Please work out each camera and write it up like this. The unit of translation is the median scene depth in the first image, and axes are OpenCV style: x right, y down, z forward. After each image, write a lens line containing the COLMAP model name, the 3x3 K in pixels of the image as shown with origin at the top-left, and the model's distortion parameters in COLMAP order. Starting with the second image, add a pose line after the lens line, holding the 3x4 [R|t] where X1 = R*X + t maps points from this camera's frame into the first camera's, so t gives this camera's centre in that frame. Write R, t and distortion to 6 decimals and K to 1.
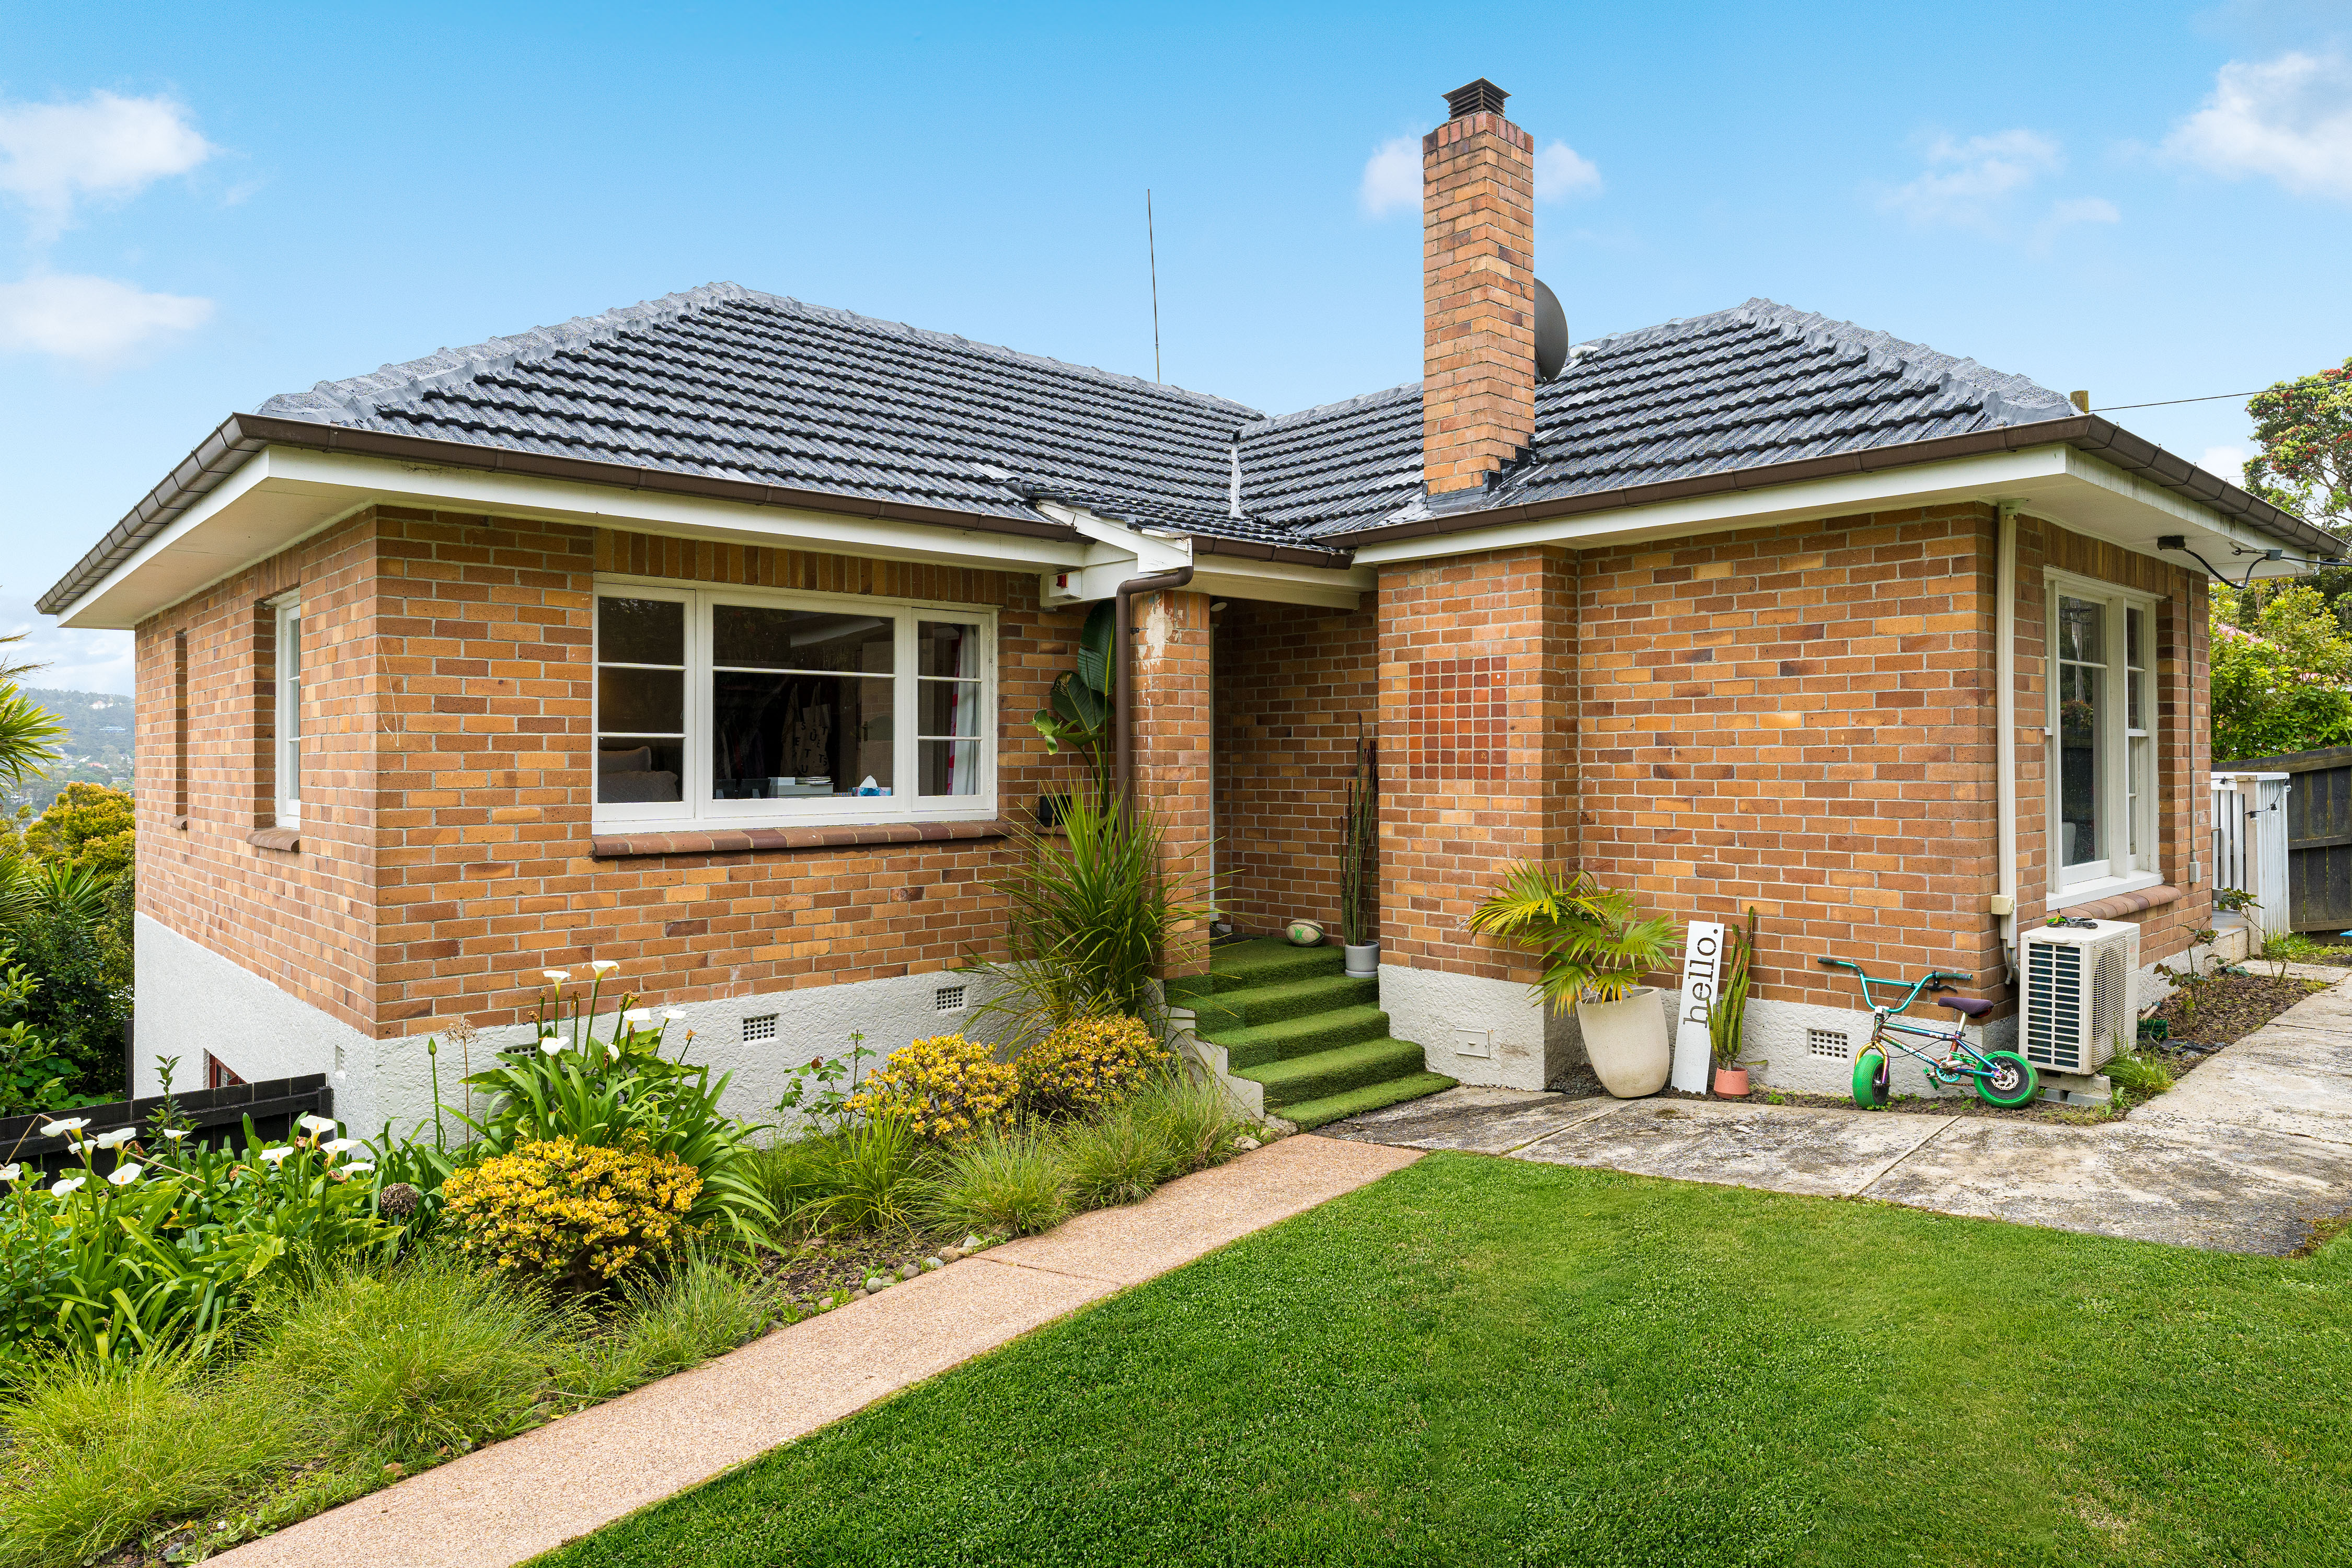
lens RADIAL K [[1411.6, 0, 1151.2], [0, 1411.6, 740.0], [0, 0, 1]] dist [-0.008999, -0.001287]
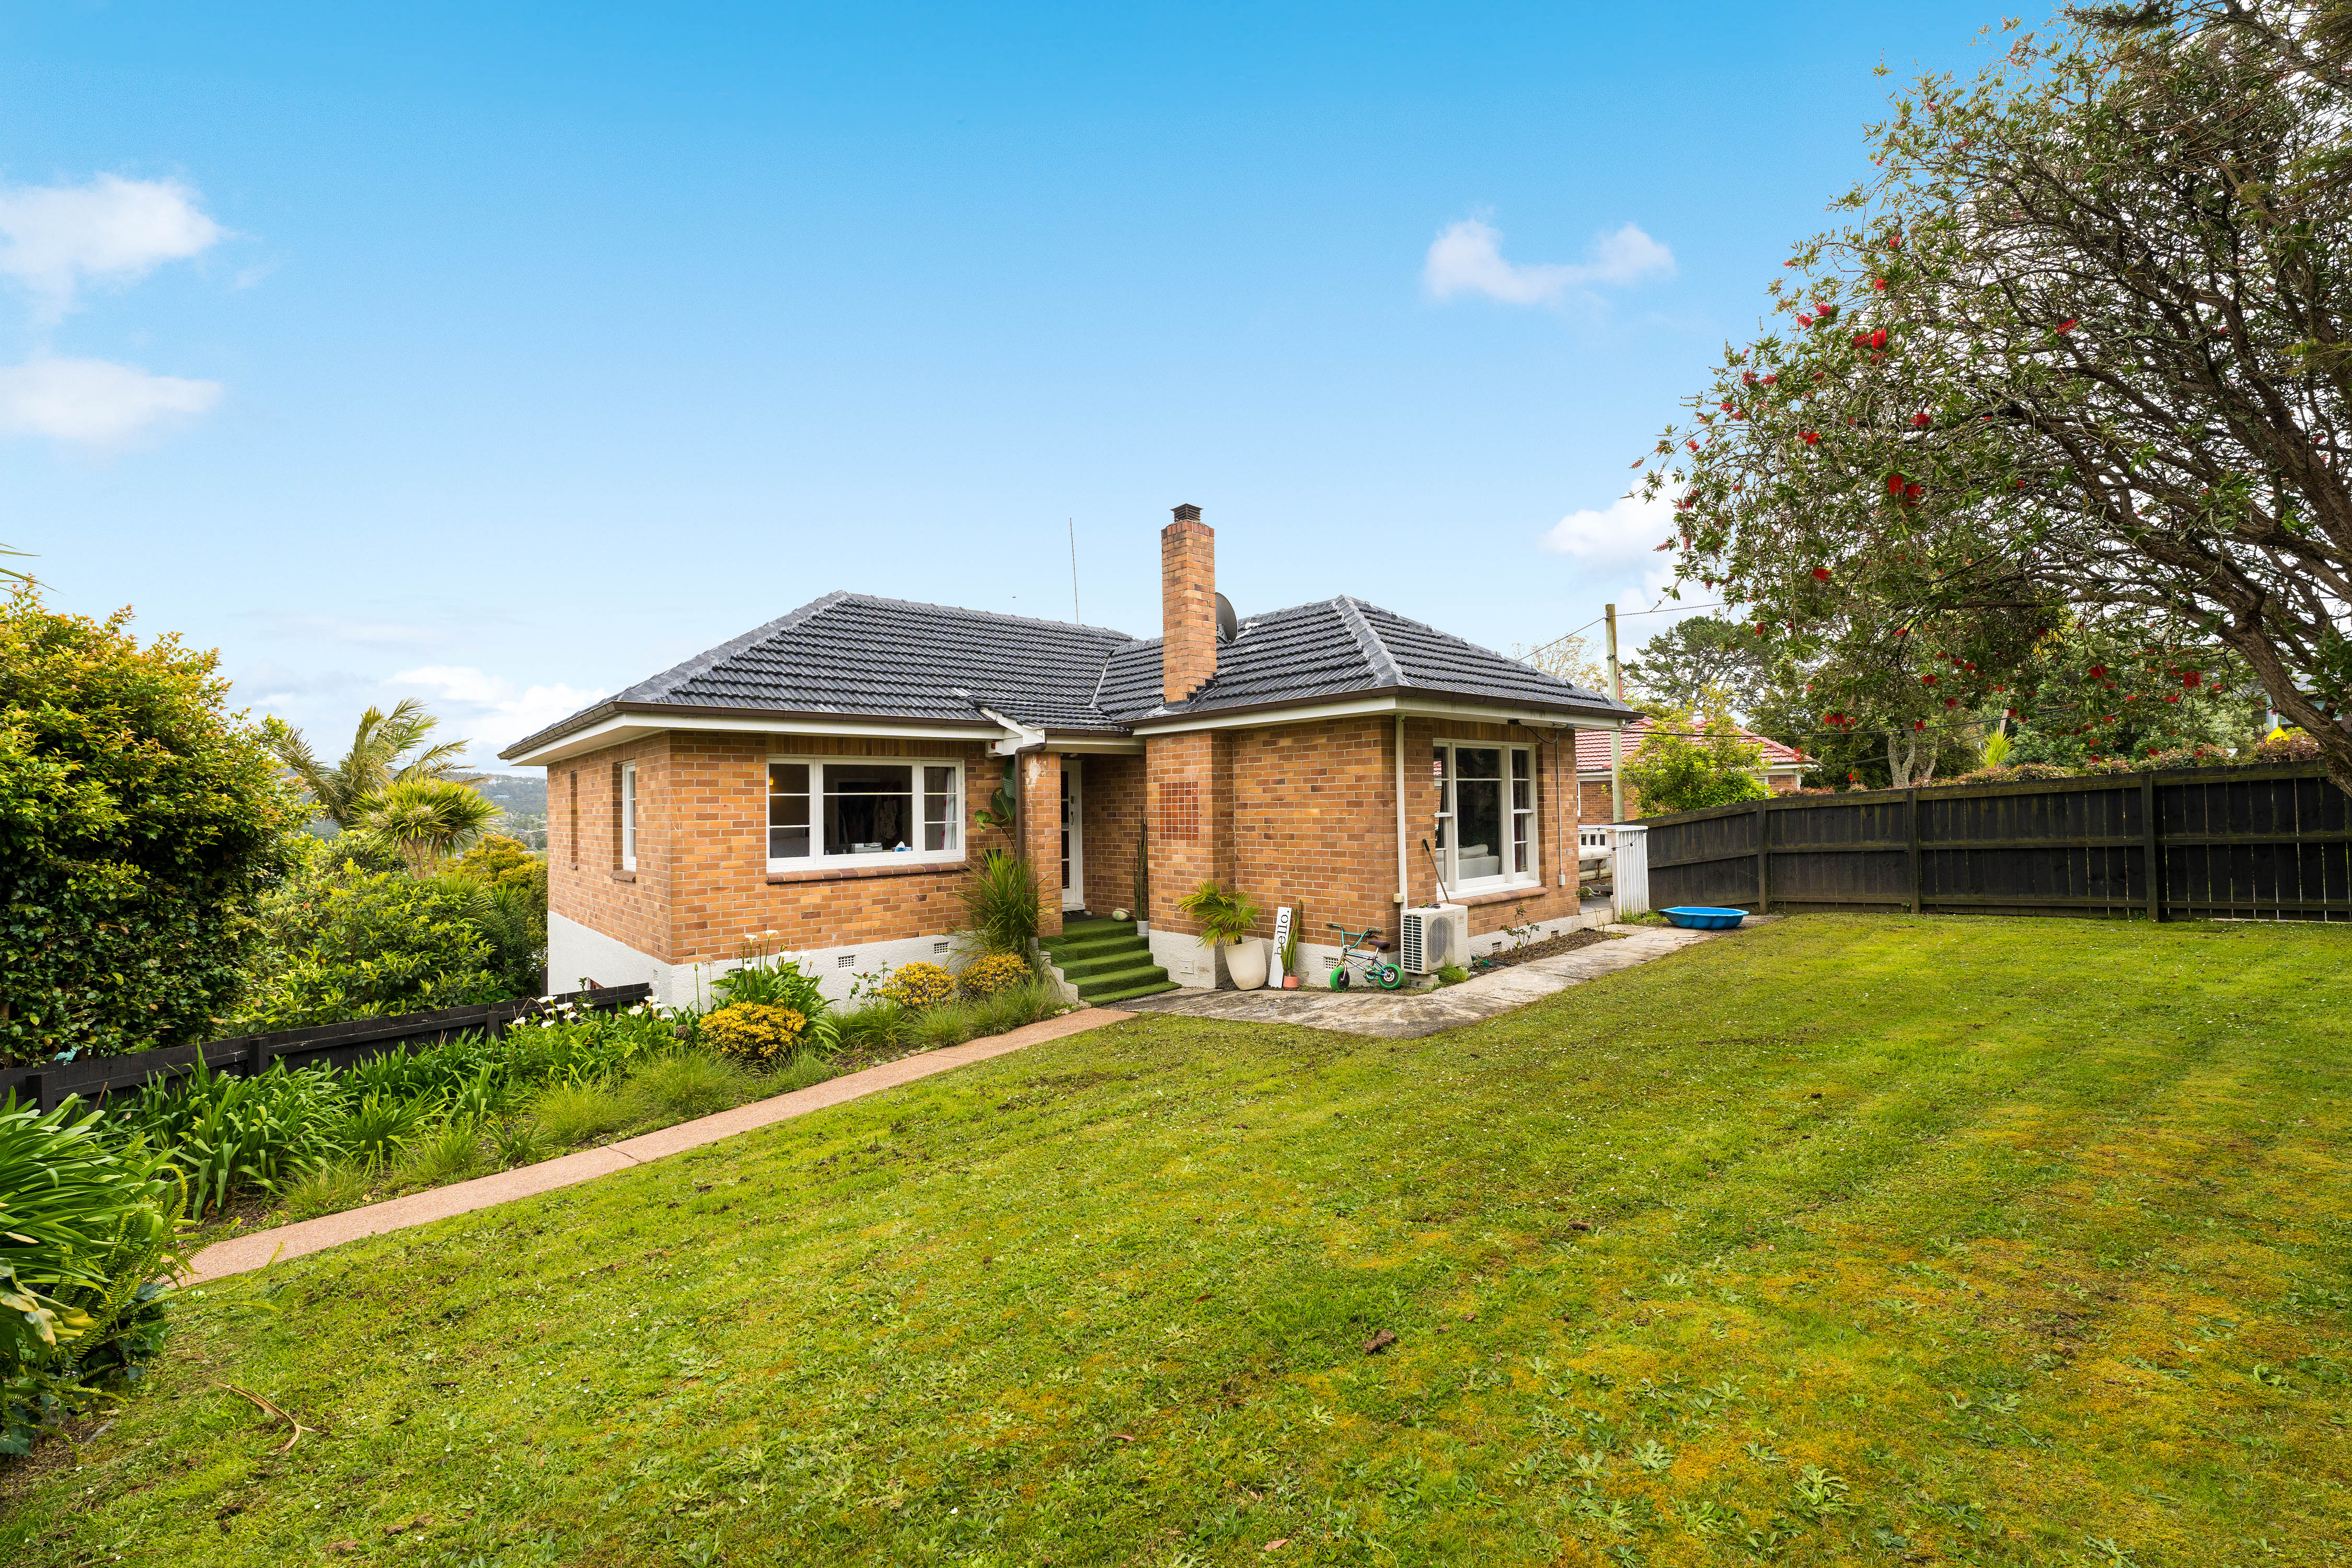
lens RADIAL K [[935.5, 0, 1135.2], [0, 935.5, 774.5], [0, 0, 1]] dist [-0.014395, 0.000134]
pose [[0.999247, -0.016430, -0.035145, 0.223261], [0.015808, 0.999715, -0.017907, -0.049457], [0.035430, 0.017338, 0.999222, -0.422408]]
